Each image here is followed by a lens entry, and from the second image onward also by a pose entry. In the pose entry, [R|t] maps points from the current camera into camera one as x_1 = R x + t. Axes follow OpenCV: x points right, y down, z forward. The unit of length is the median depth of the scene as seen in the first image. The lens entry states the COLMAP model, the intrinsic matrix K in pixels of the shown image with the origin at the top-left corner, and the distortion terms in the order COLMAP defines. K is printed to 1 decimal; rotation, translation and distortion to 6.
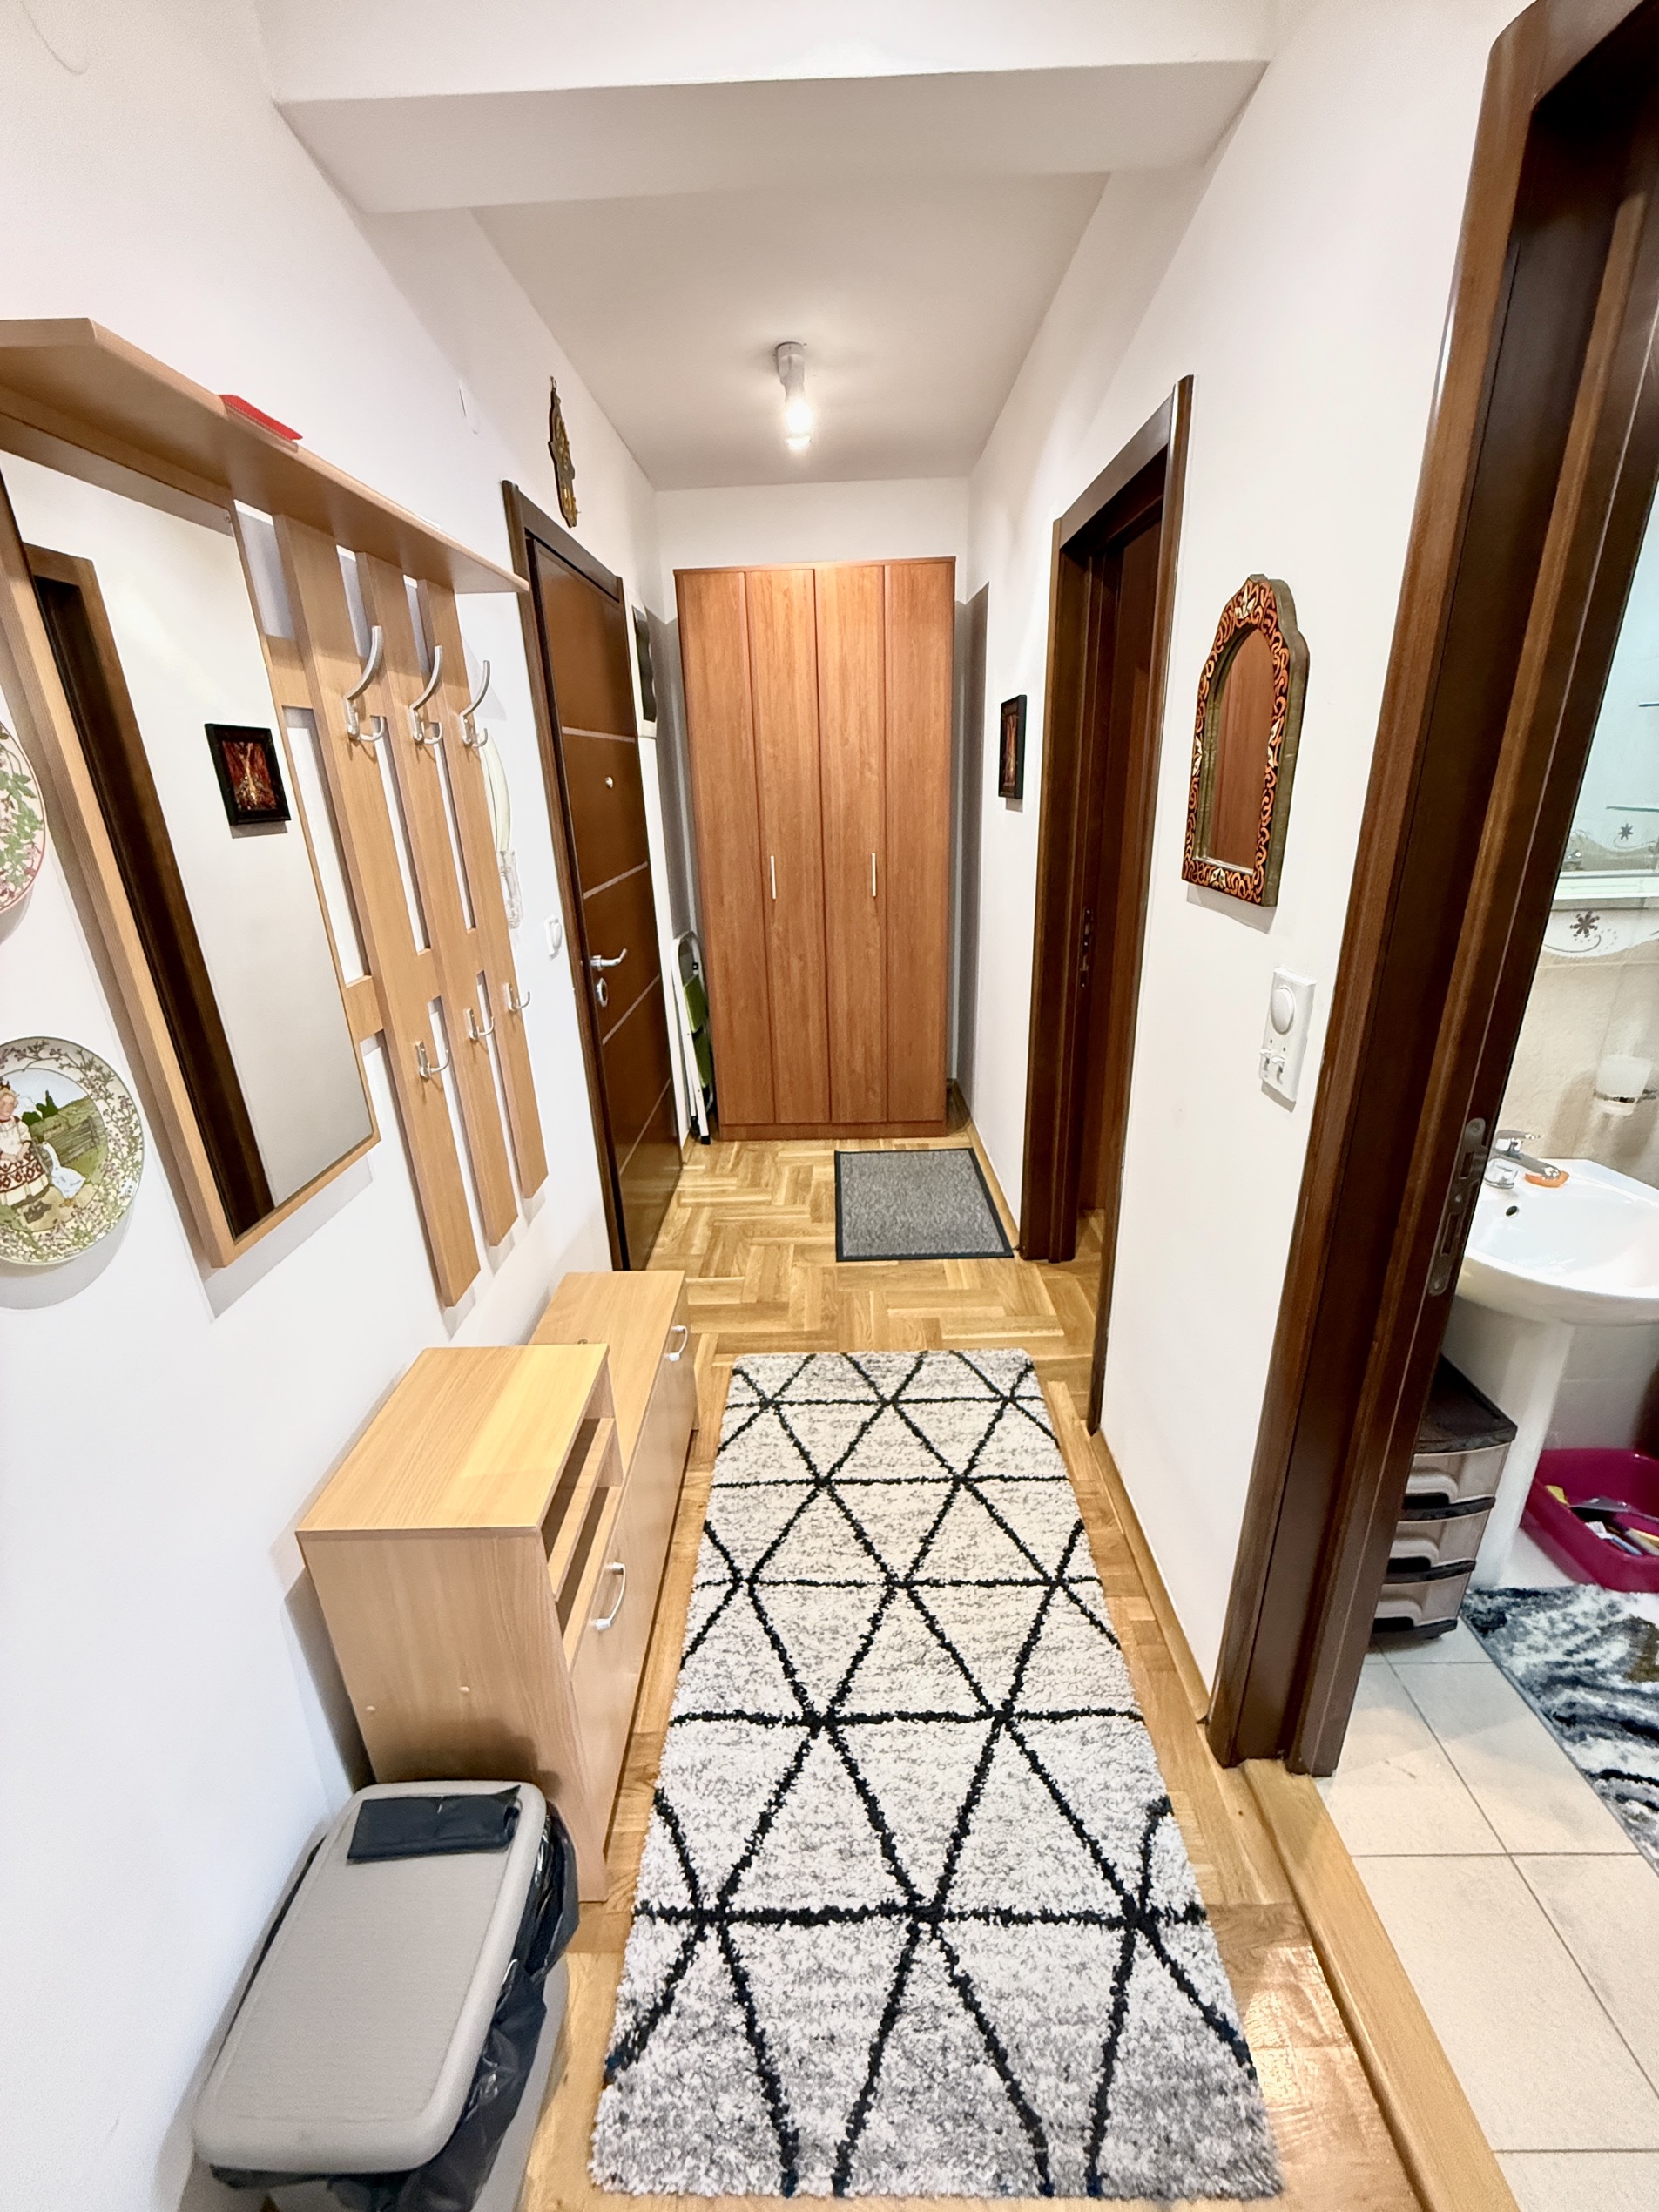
lens RADIAL K [[877.4, 0, 834.1], [0, 877.4, 1100.1], [0, 0, 1]] dist [-0.001520, 0.000446]
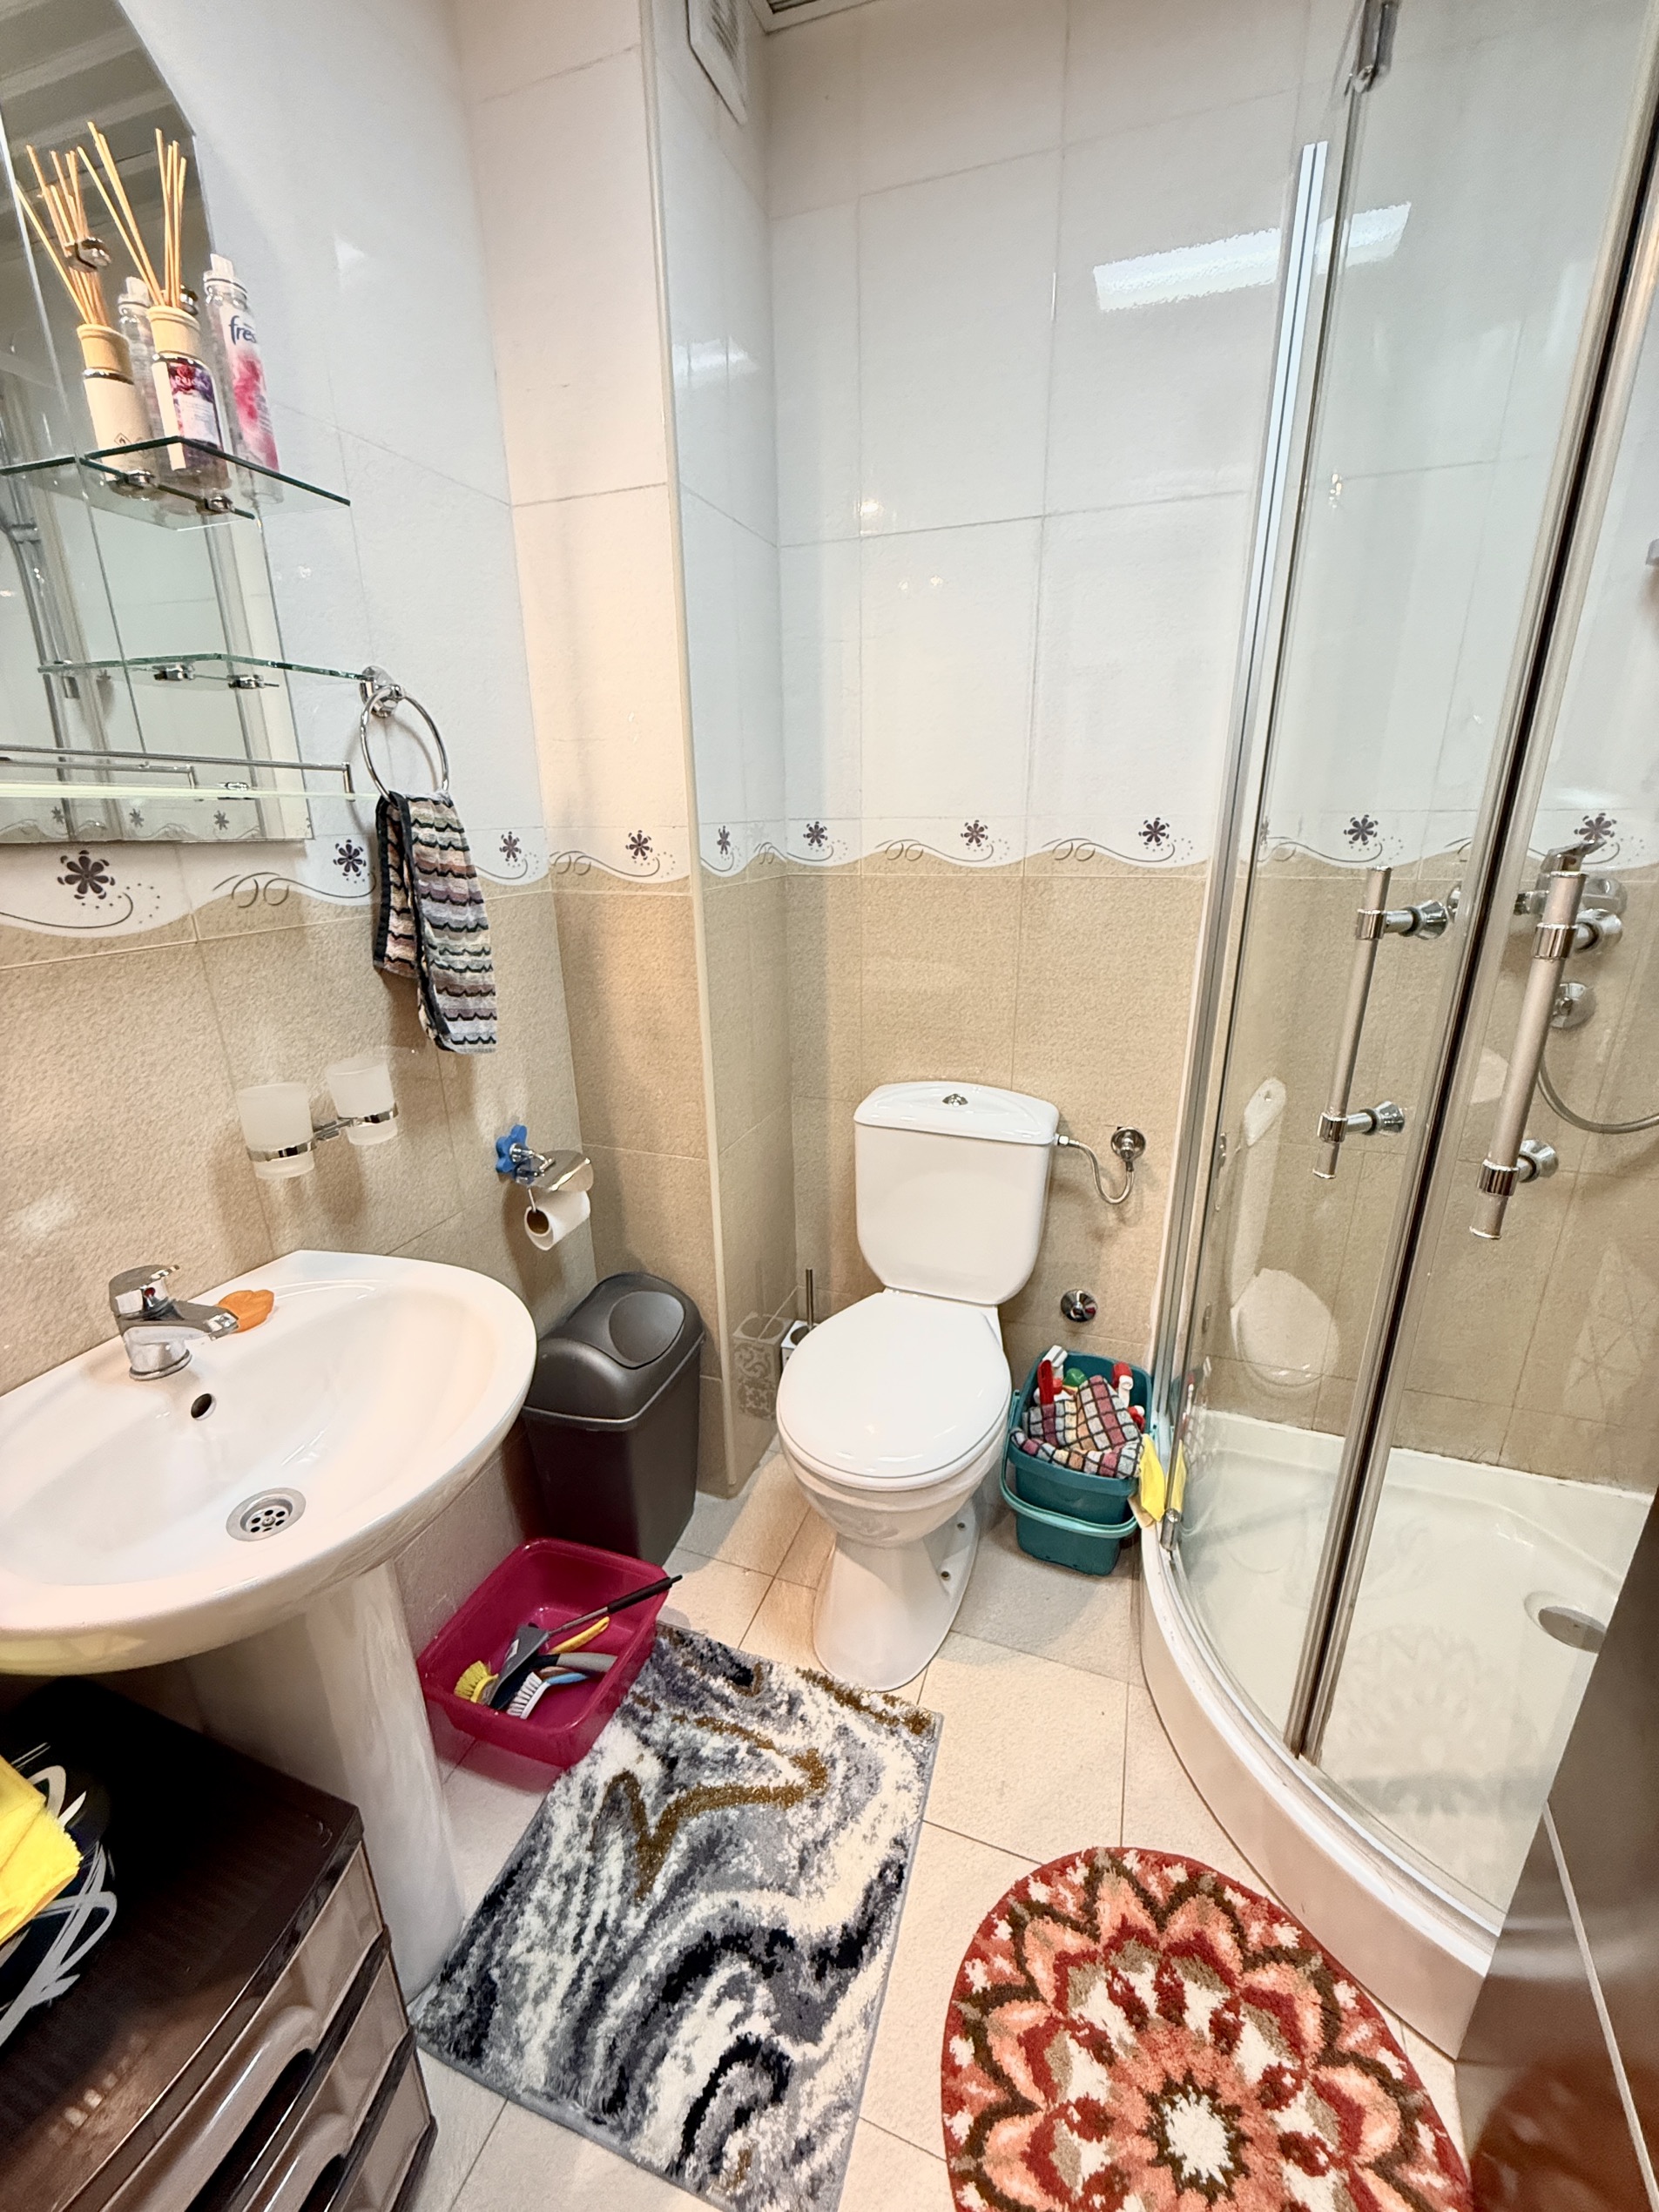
lens RADIAL K [[877.4, 0, 834.1], [0, 877.4, 1100.1], [0, 0, 1]] dist [-0.001520, 0.000446]
pose [[0.330672, -0.266619, 0.905301, 0.463903], [0.331923, 0.930832, 0.152900, -0.001723], [-0.883449, 0.249931, 0.396297, 0.396988]]
